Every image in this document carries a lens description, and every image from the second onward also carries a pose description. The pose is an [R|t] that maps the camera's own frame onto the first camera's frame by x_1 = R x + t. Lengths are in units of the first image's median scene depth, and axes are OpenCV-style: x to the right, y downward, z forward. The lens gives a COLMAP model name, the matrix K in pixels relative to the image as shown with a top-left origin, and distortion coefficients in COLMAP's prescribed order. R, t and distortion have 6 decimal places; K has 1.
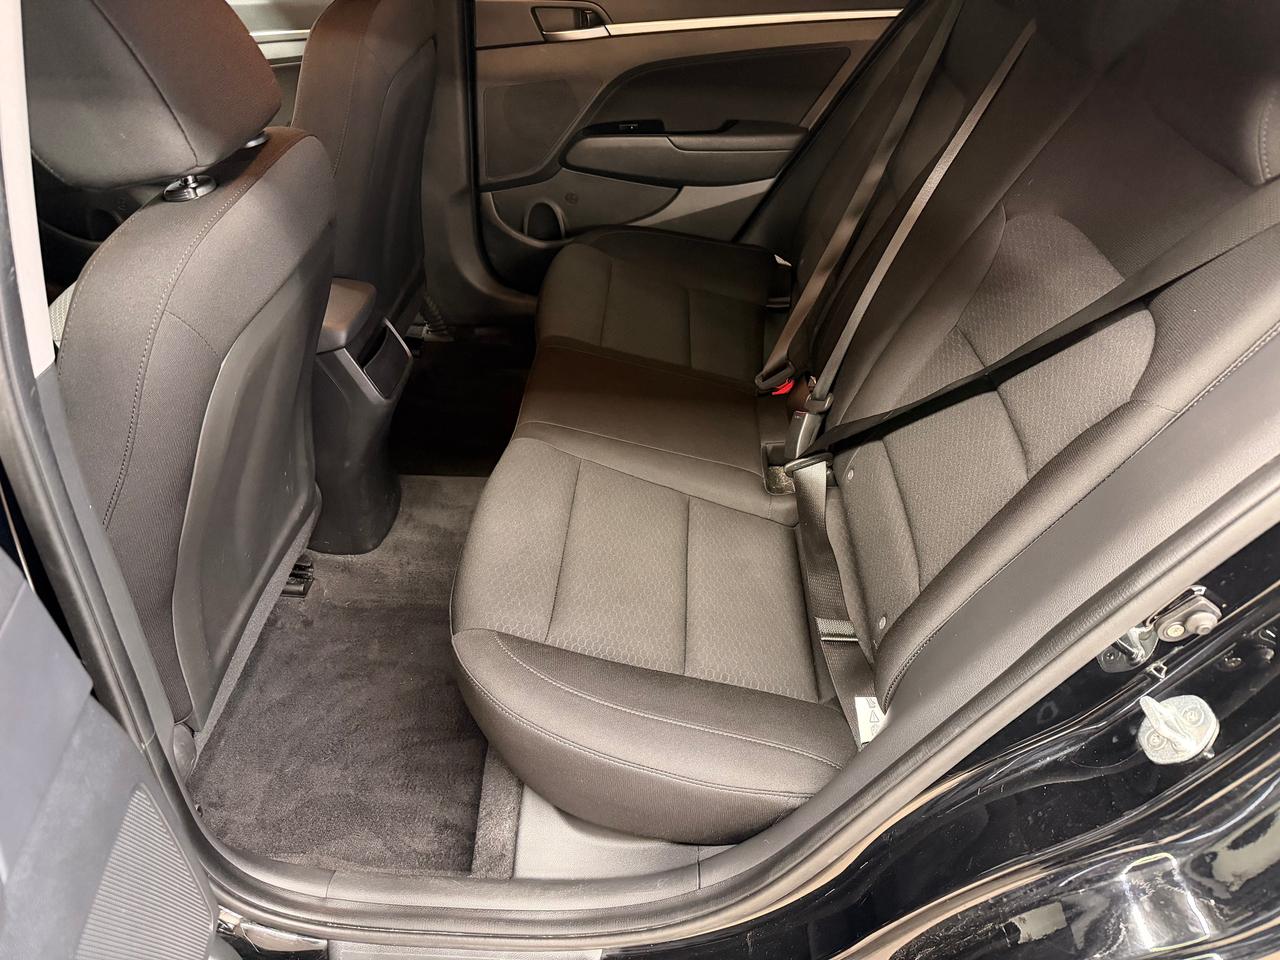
lens RADIAL K [[916.3, 0, 639.9], [0, 916.3, 472.5], [0, 0, 1]] dist [0.051091, -0.085631]
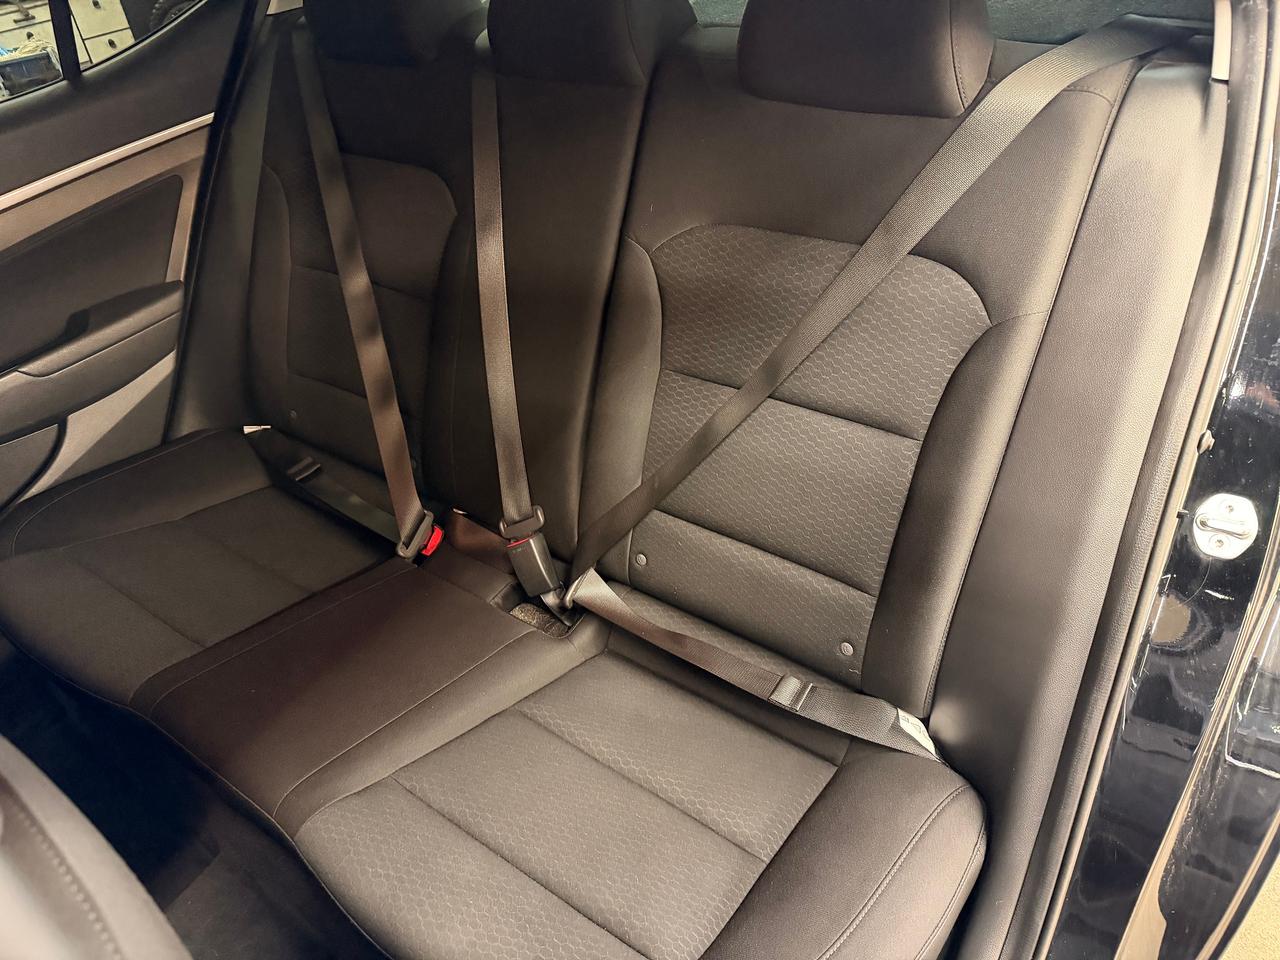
lens RADIAL K [[916.3, 0, 639.9], [0, 916.3, 472.5], [0, 0, 1]] dist [0.051091, -0.085631]
pose [[0.550648, -0.547276, 0.630298, -0.210188], [0.579190, 0.794242, 0.183627, -0.165776], [-0.601103, 0.263948, 0.754325, 0.208889]]
